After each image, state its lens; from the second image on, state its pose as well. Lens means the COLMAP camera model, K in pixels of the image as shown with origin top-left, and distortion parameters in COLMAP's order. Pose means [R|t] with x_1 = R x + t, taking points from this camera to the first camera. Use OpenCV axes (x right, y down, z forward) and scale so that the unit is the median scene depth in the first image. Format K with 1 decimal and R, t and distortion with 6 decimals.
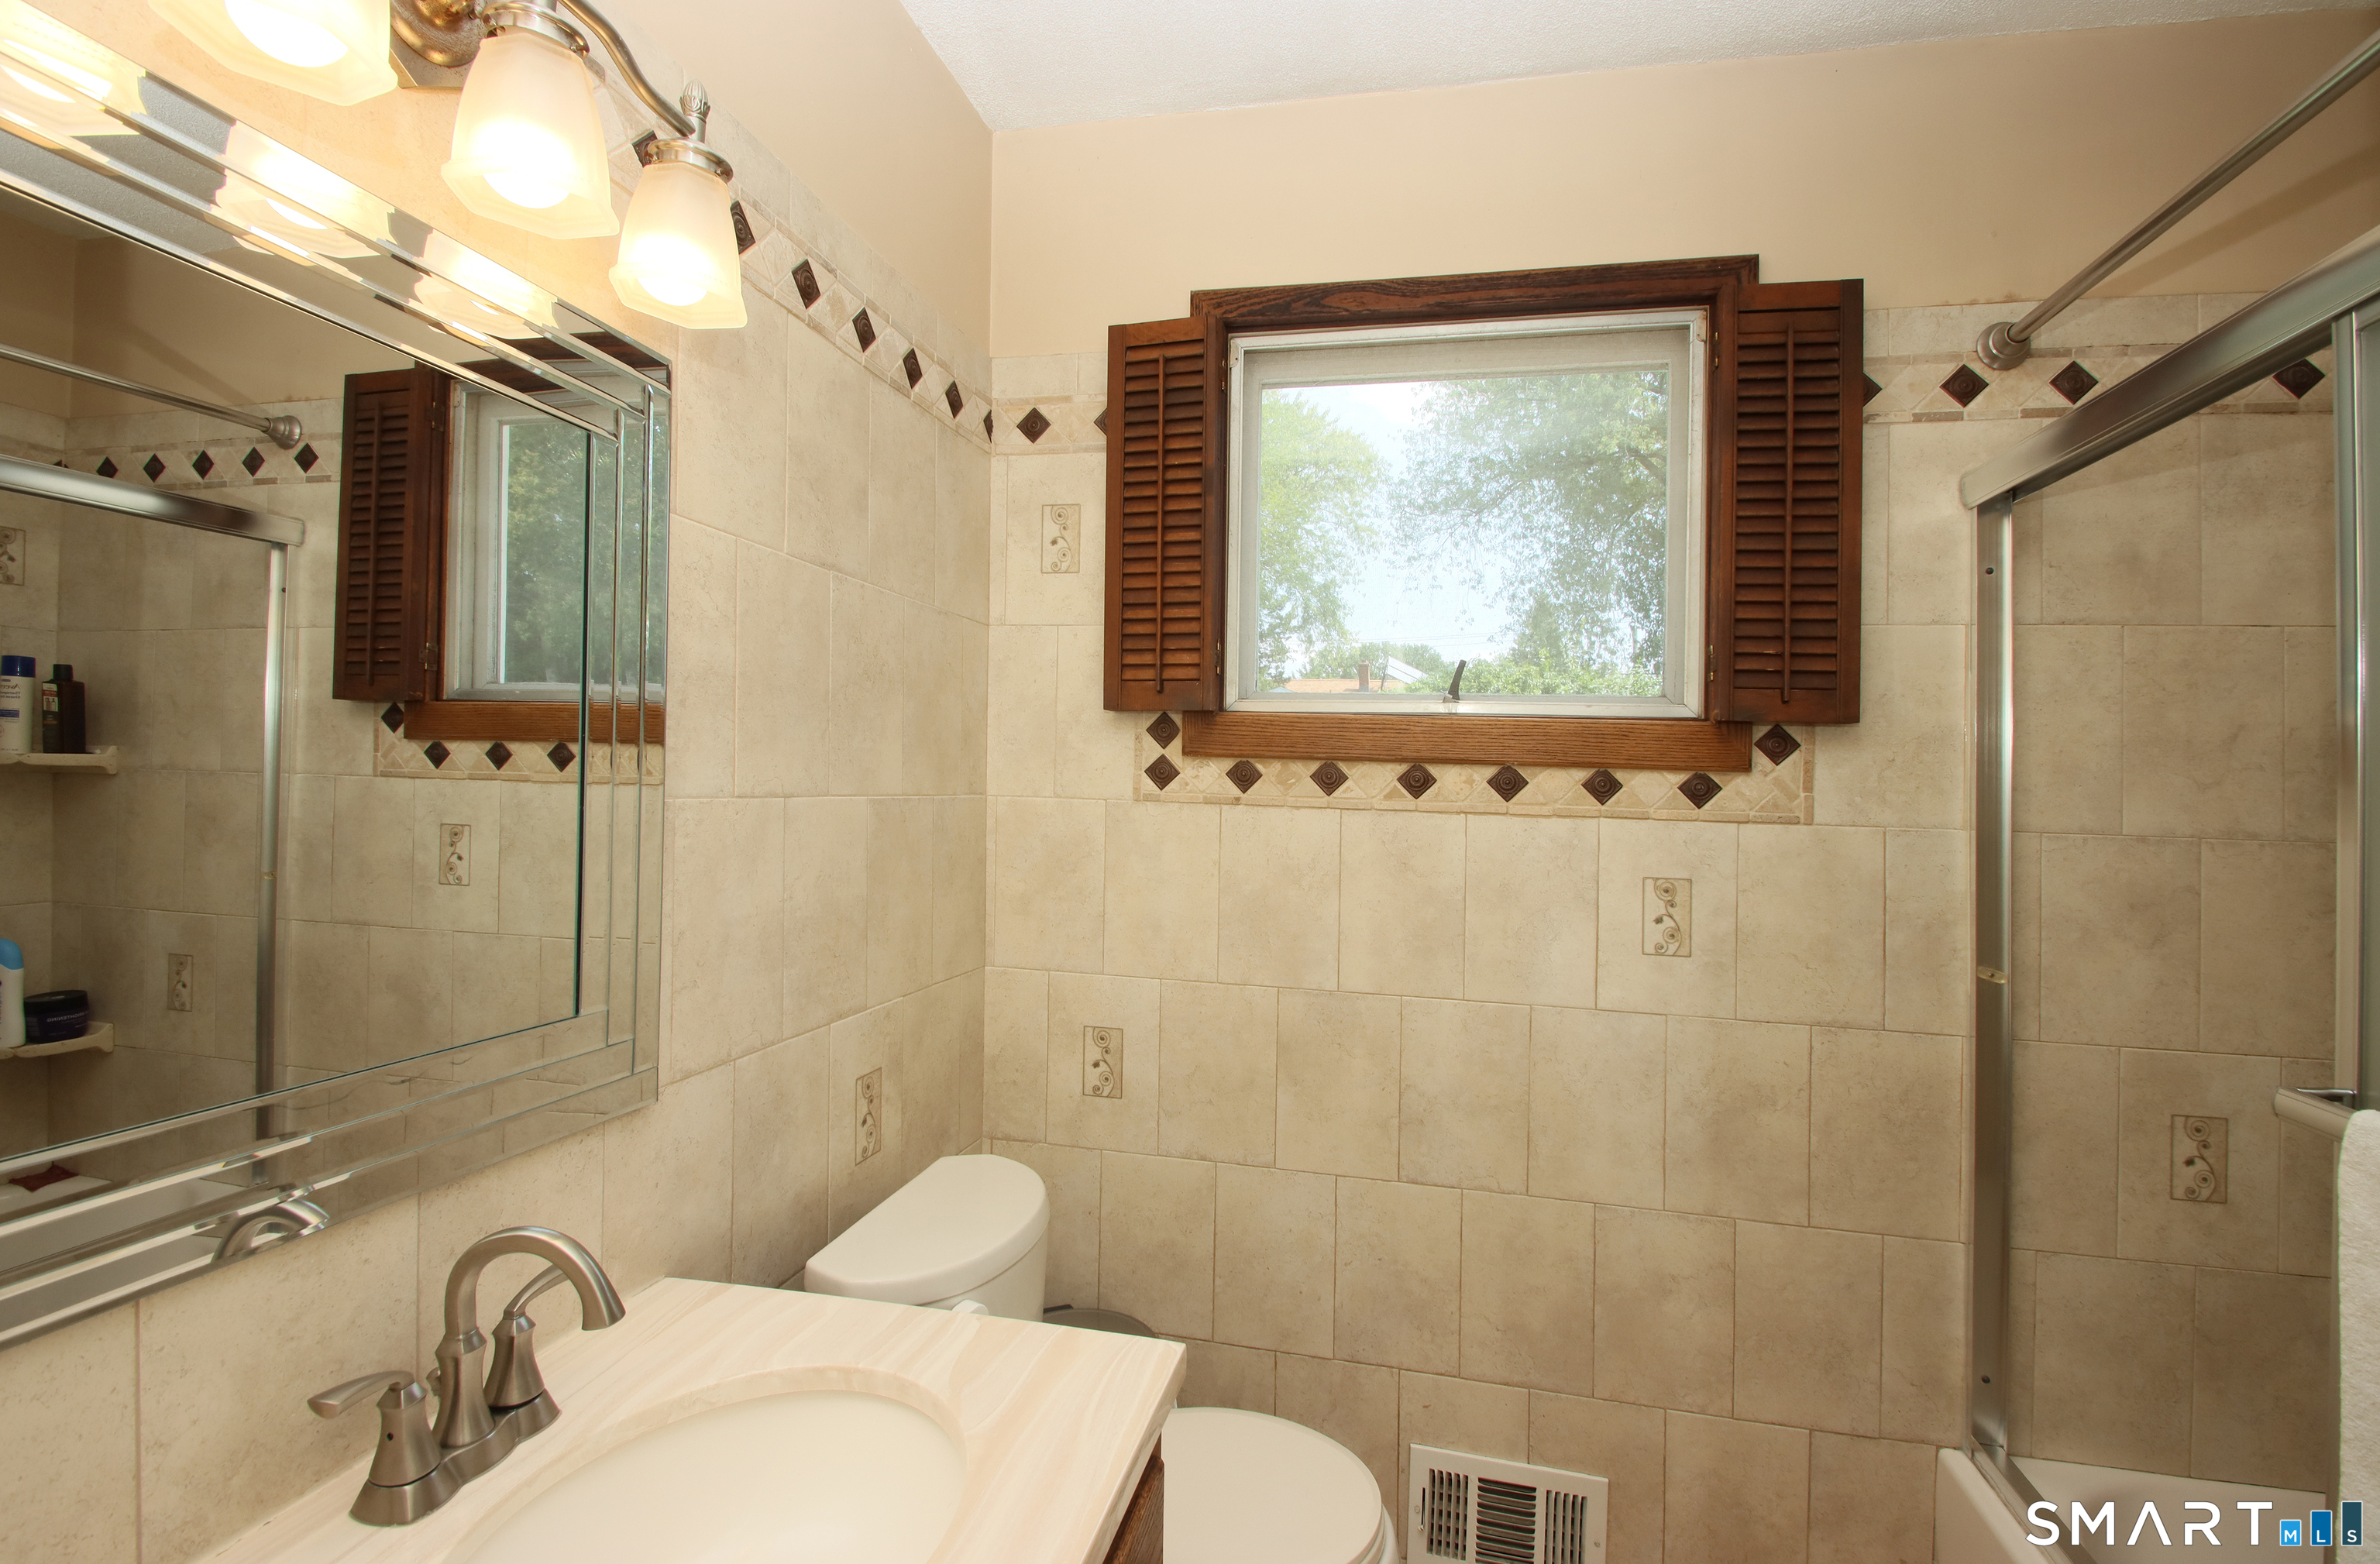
lens RADIAL K [[1108.4, 0, 1212.9], [0, 1108.4, 776.3], [0, 0, 1]] dist [0.015876, -0.021361]
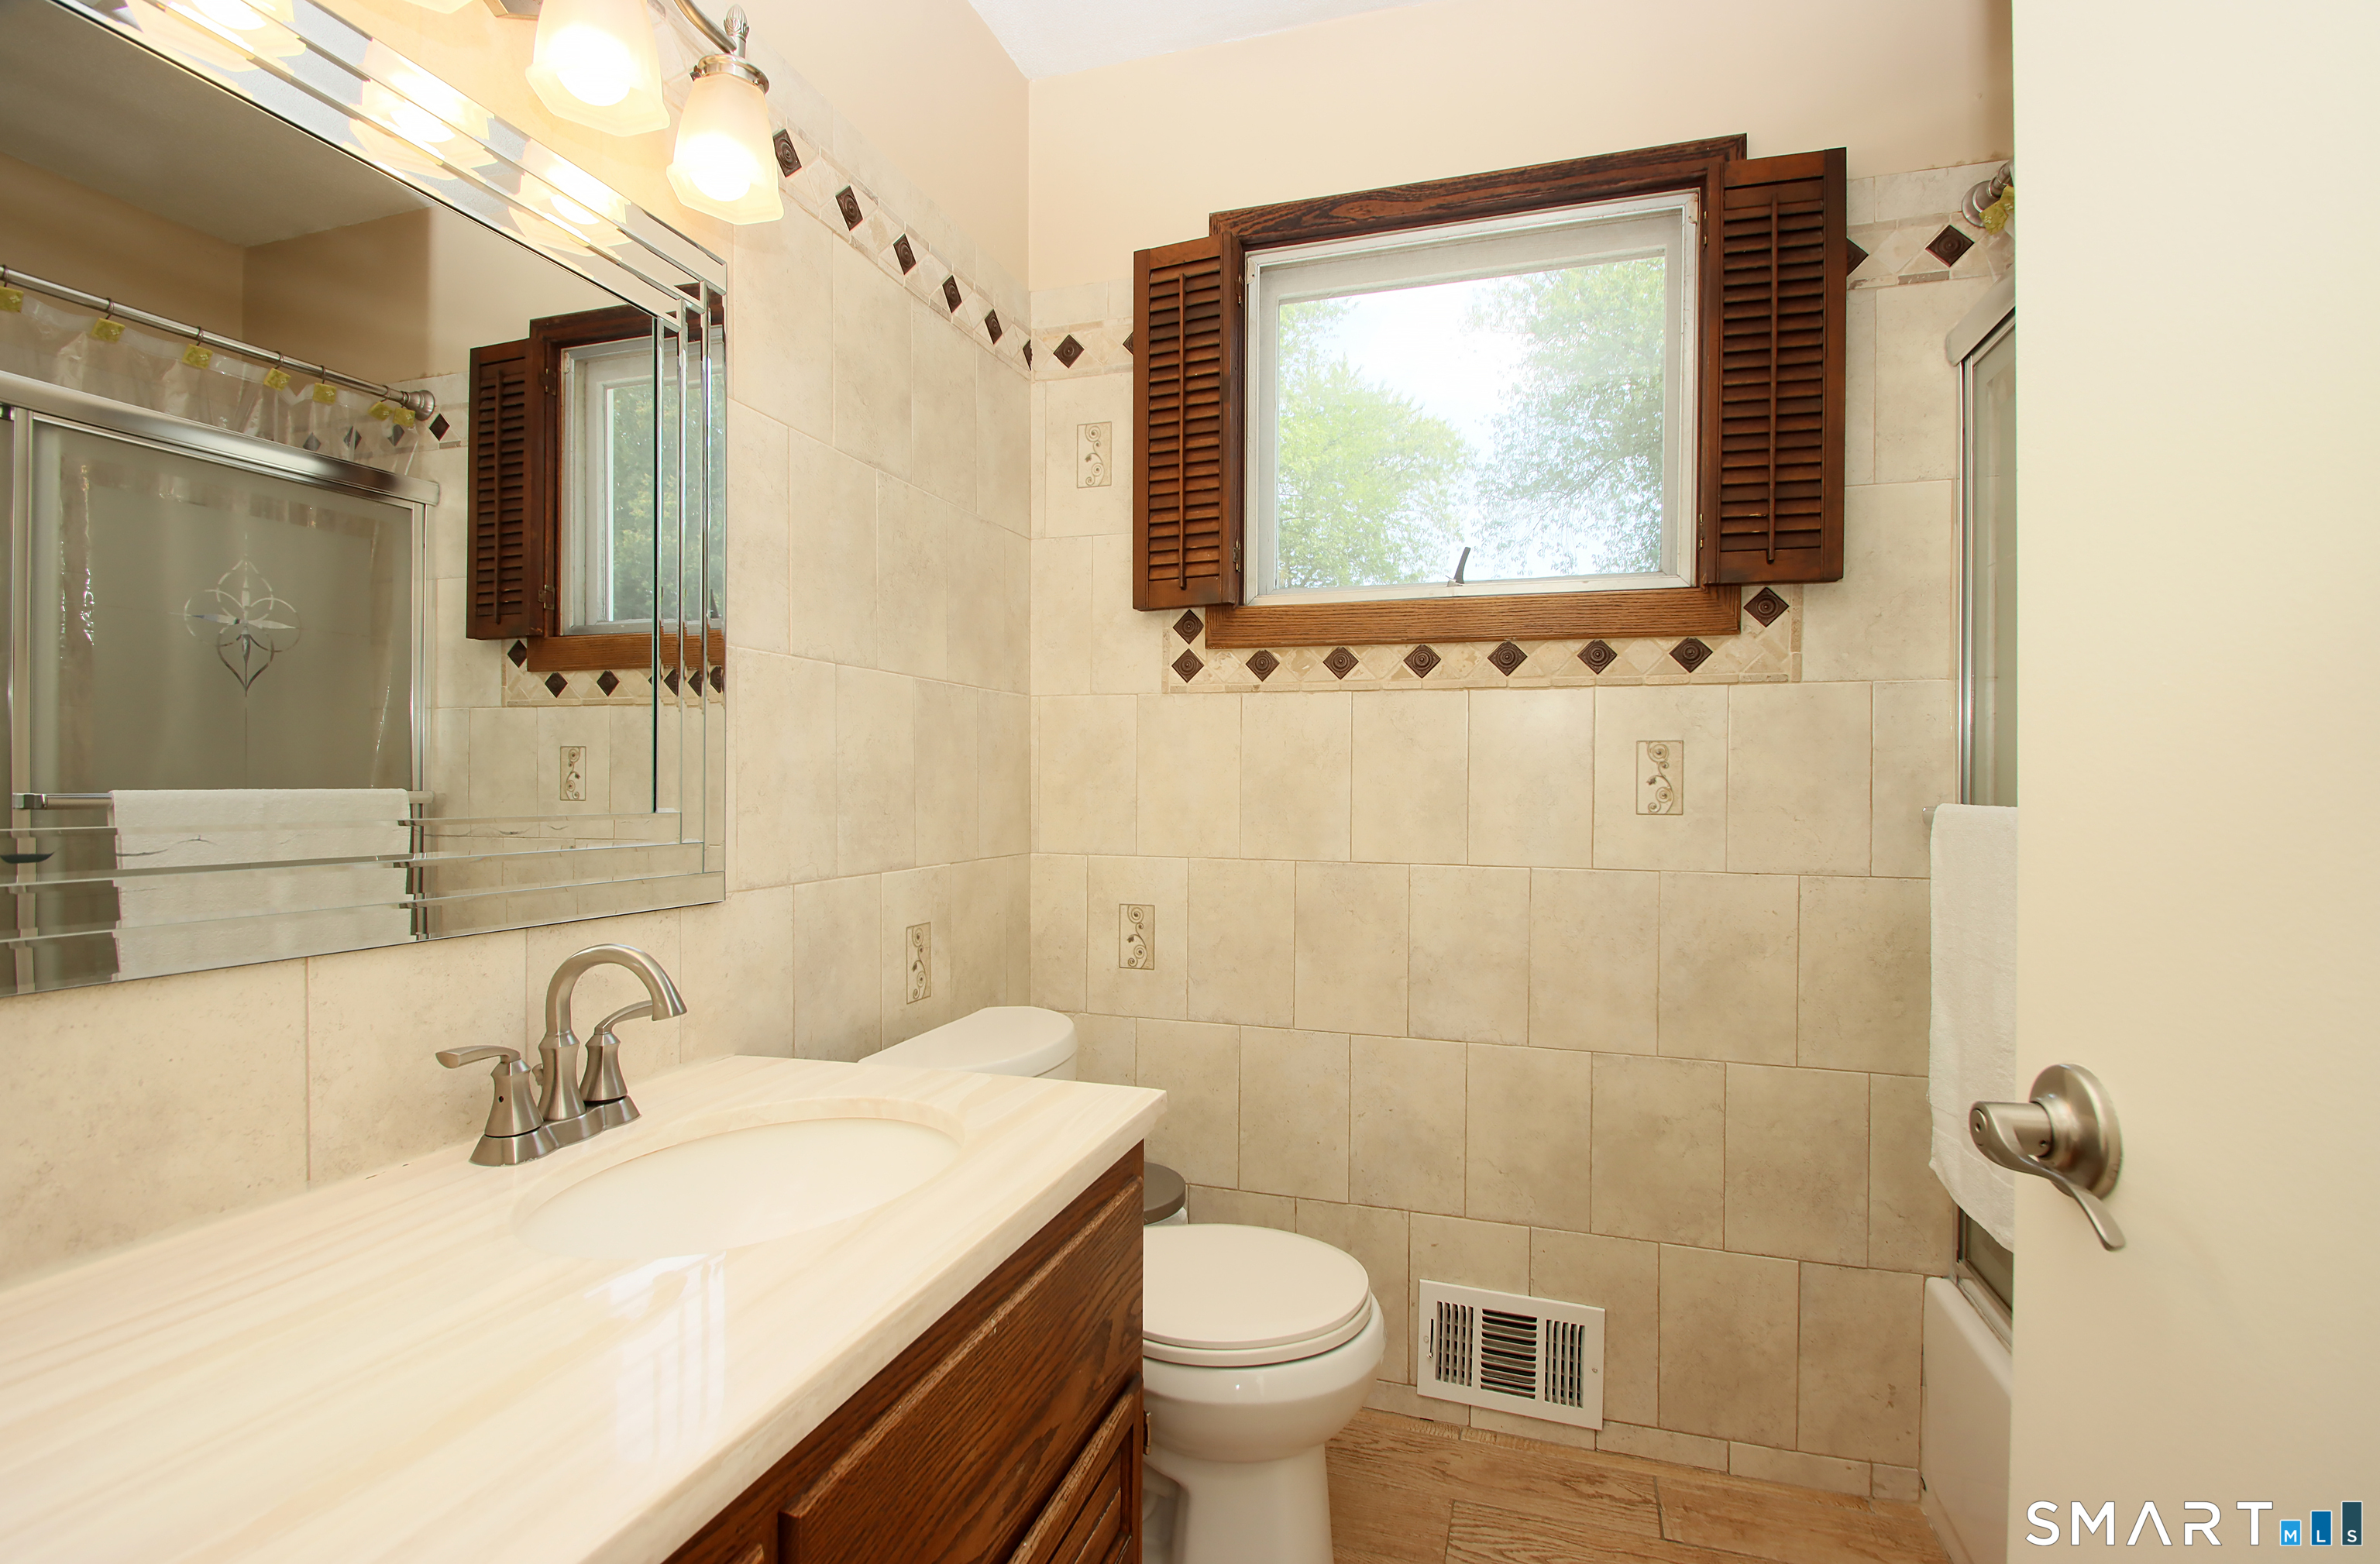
lens RADIAL K [[1112.6, 0, 1203.4], [0, 1112.6, 796.1], [0, 0, 1]] dist [0.001573, -0.000282]
pose [[0.995607, -0.010572, -0.093030, 0.076266], [0.011745, 0.999858, 0.012065, 0.122412], [0.092889, -0.013105, 0.995590, -0.079310]]
